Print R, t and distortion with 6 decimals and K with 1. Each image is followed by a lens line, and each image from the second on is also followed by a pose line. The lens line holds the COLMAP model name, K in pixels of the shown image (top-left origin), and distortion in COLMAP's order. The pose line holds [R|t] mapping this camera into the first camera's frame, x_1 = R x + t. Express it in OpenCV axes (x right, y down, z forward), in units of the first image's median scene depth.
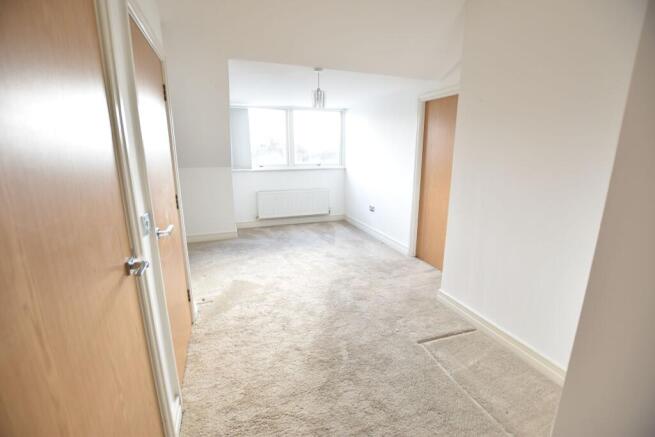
lens RADIAL K [[286.8, 0, 329.1], [0, 286.8, 218.4], [0, 0, 1]] dist [-0.018123, -0.000314]
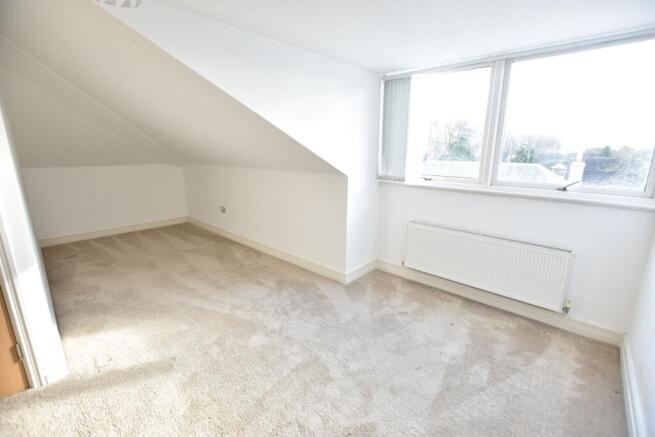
lens RADIAL K [[286.8, 0, 327.0], [0, 286.8, 220.7], [0, 0, 1]] dist [-0.018123, -0.000314]
pose [[0.464720, 0.215694, -0.858785, 0.172899], [-0.215478, 0.968269, 0.126589, -0.133046], [0.858839, 0.126221, 0.496451, 0.565956]]
